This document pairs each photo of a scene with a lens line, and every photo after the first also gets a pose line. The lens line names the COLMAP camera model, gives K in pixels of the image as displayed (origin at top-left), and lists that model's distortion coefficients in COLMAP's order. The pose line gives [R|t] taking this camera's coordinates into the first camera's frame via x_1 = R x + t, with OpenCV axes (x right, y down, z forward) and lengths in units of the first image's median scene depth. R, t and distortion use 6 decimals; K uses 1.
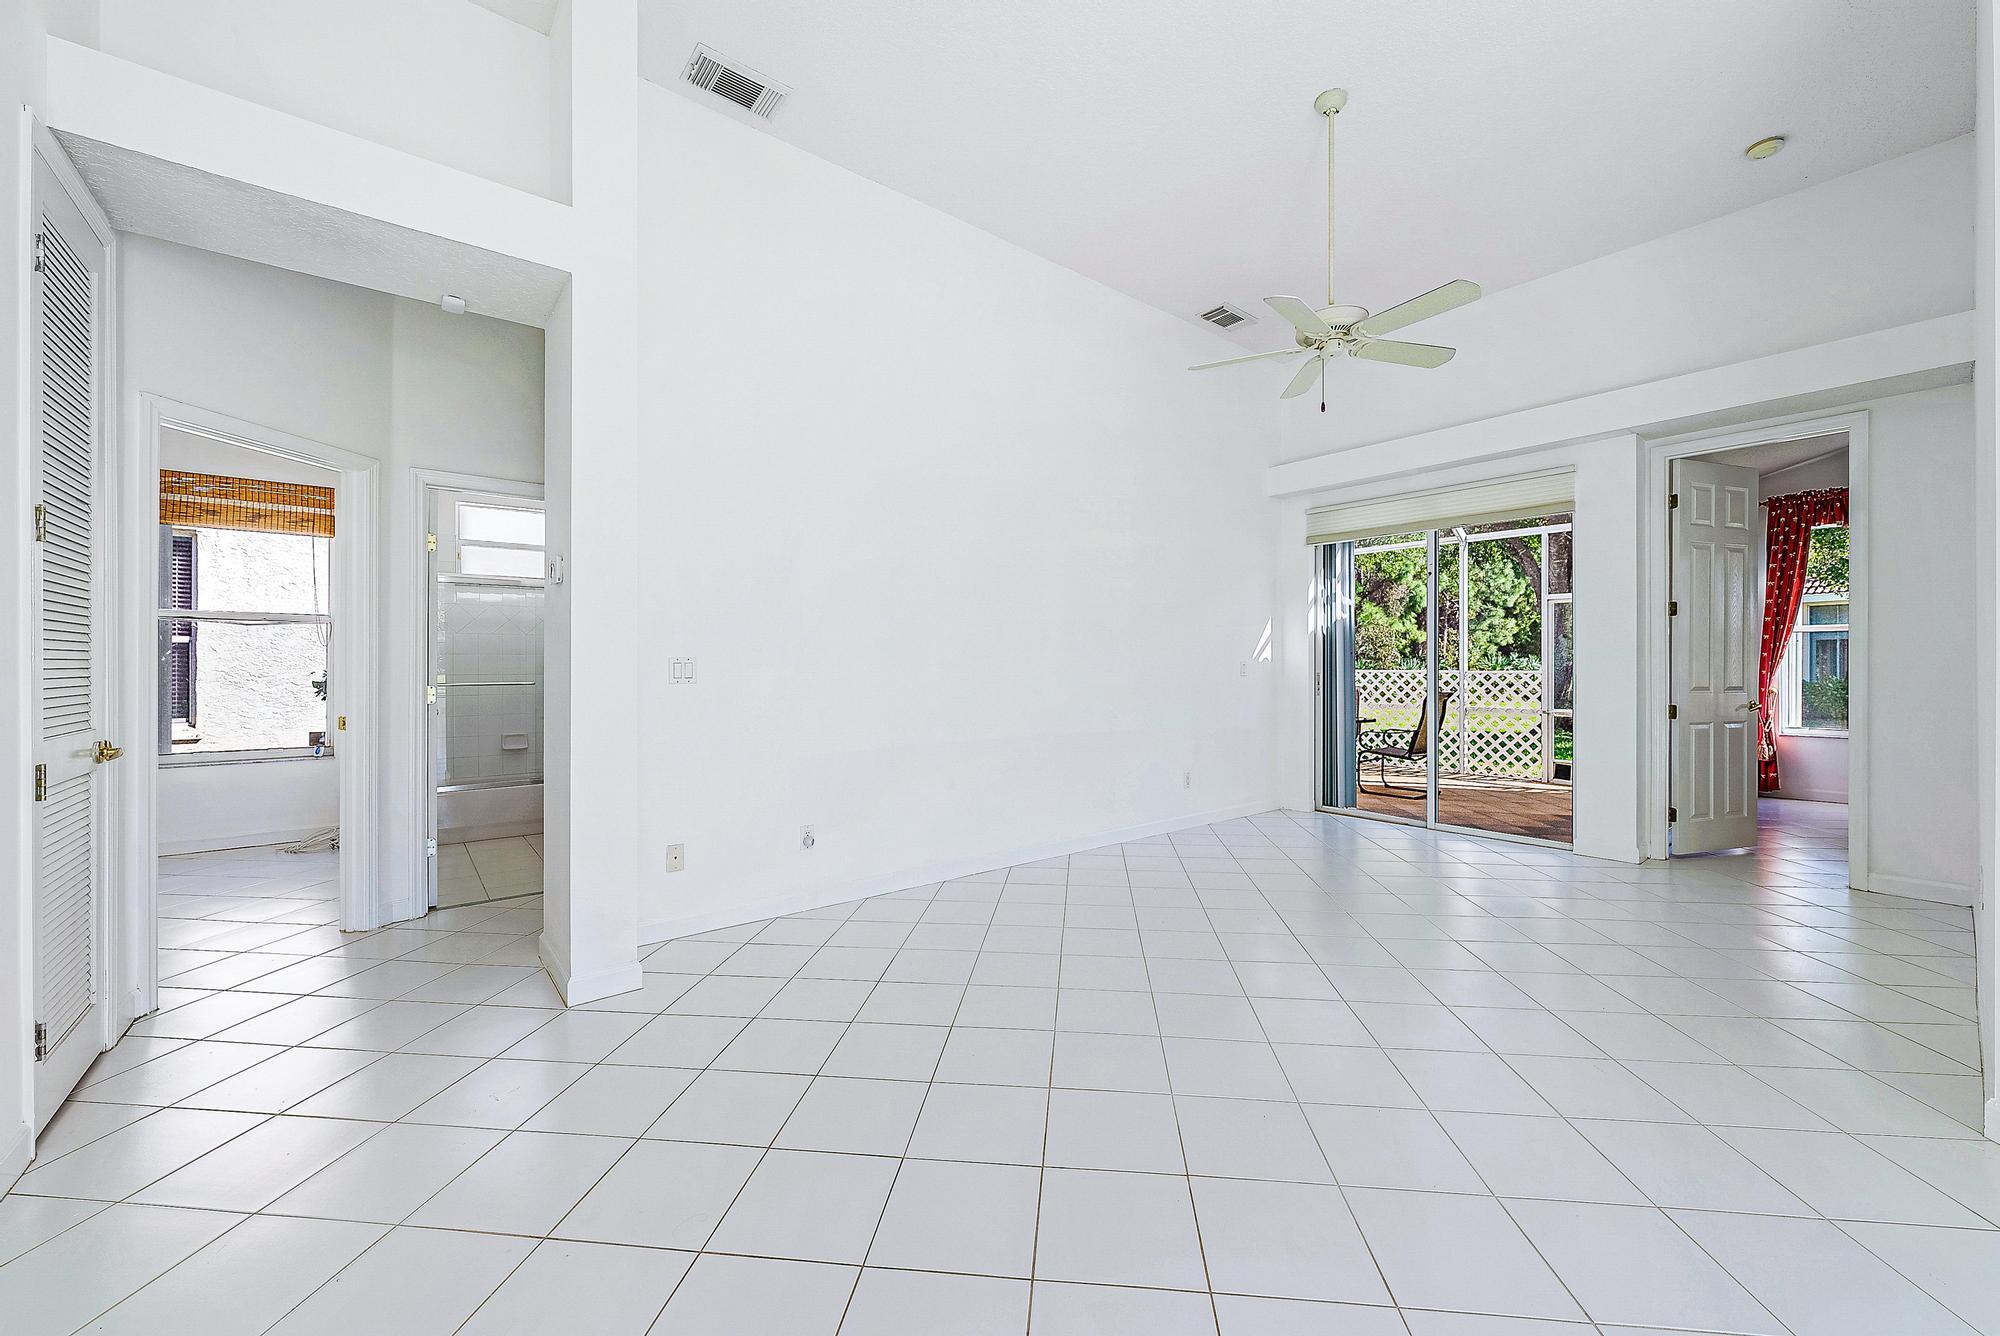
lens RADIAL K [[773.4, 0, 993.6], [0, 773.4, 666.7], [0, 0, 1]] dist [-0.001826, 0.000103]
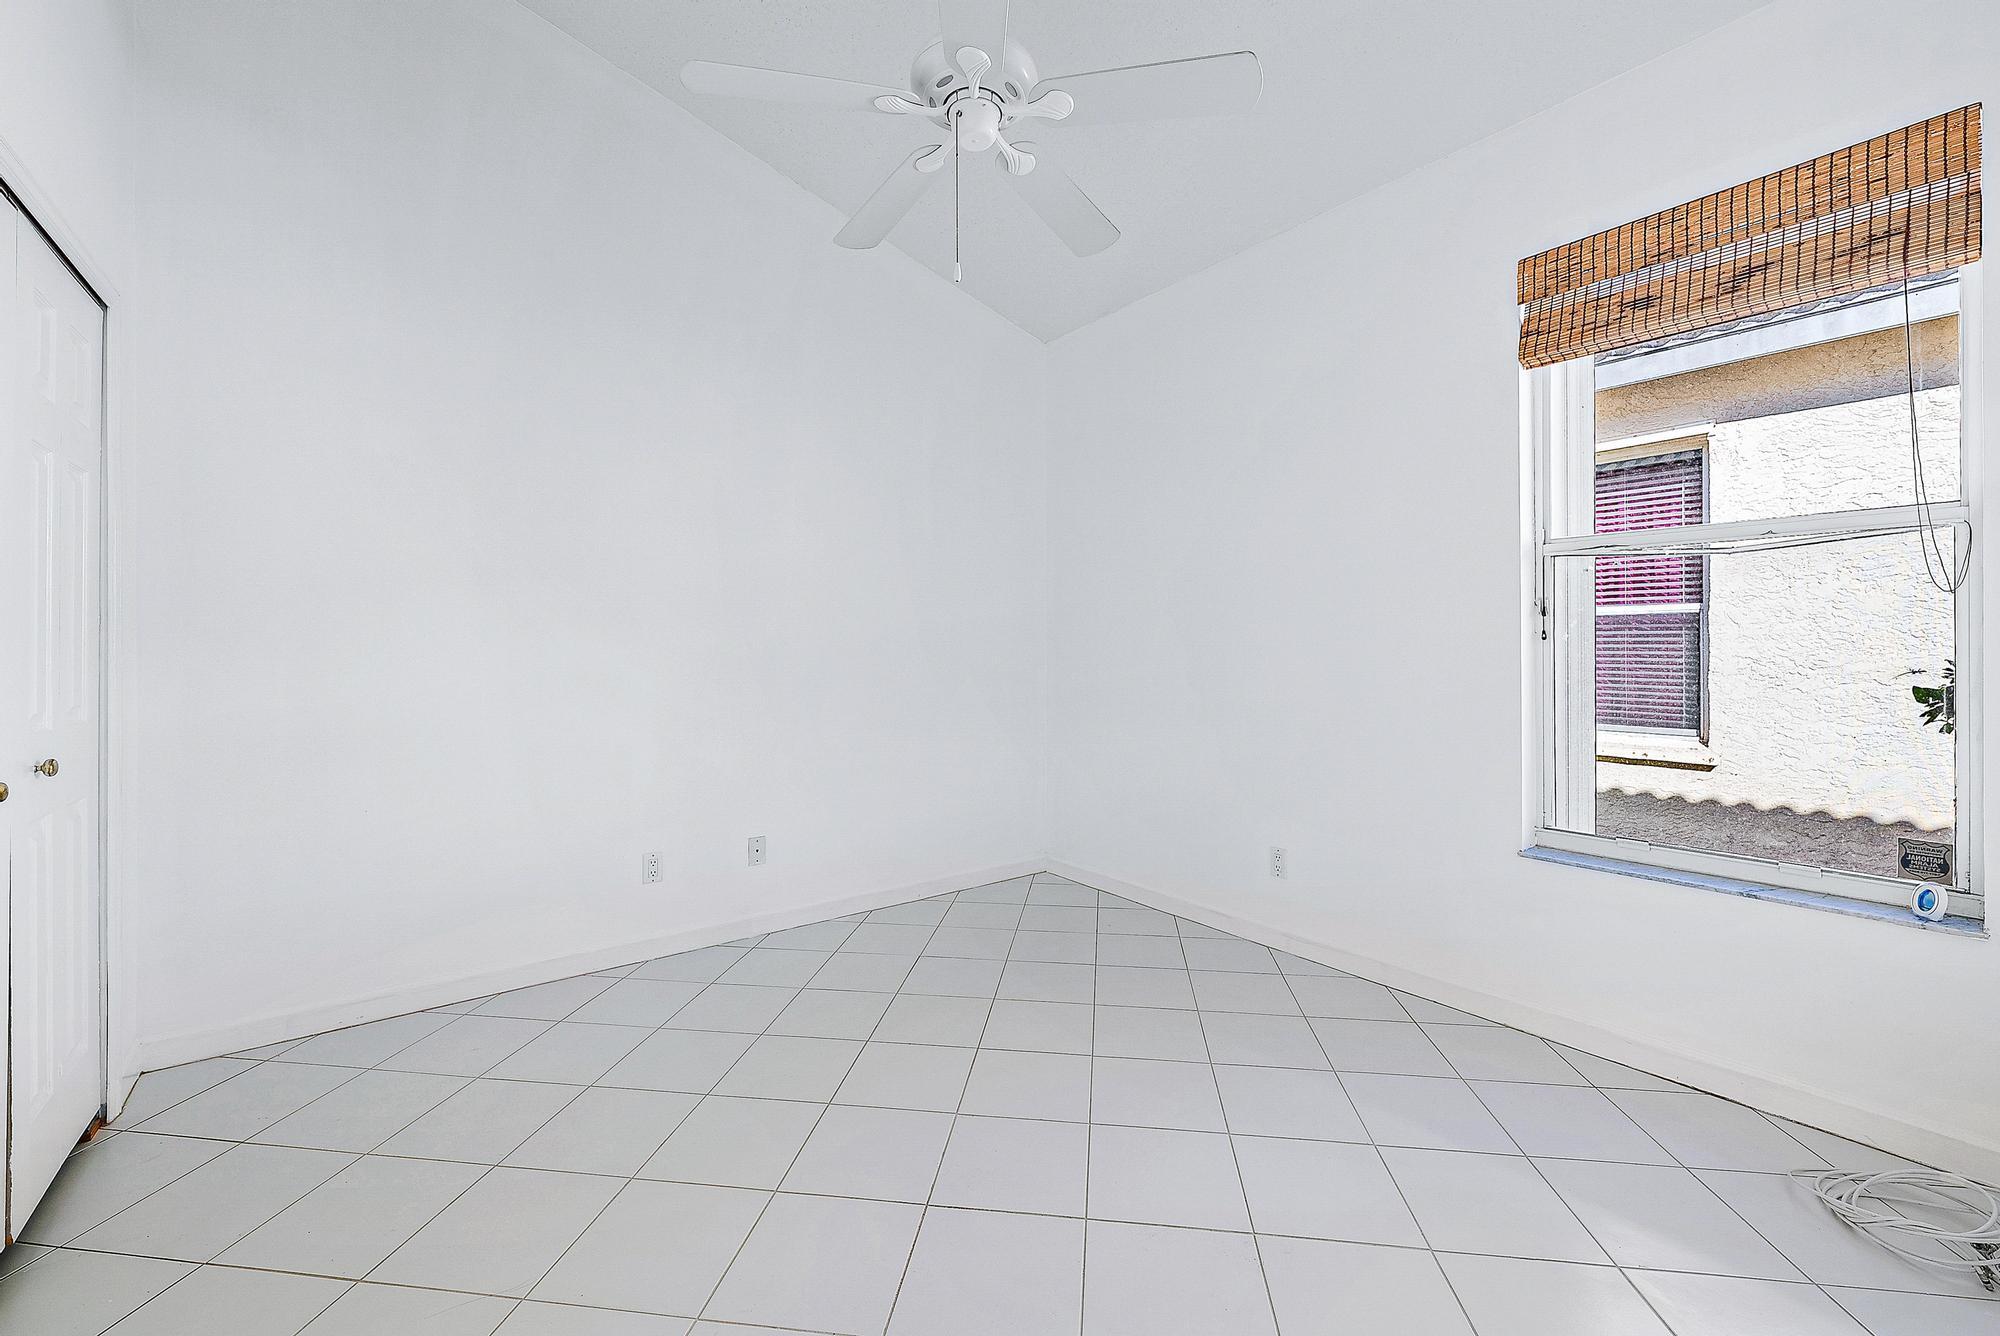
lens RADIAL K [[792.8, 0, 1003.0], [0, 792.8, 645.6], [0, 0, 1]] dist [-0.001008, 0.000145]
pose [[-0.015626, -0.003990, -0.999870, -0.371284], [0.003800, 0.999985, -0.004050, -0.003317], [0.999871, -0.003863, -0.015610, 0.428153]]
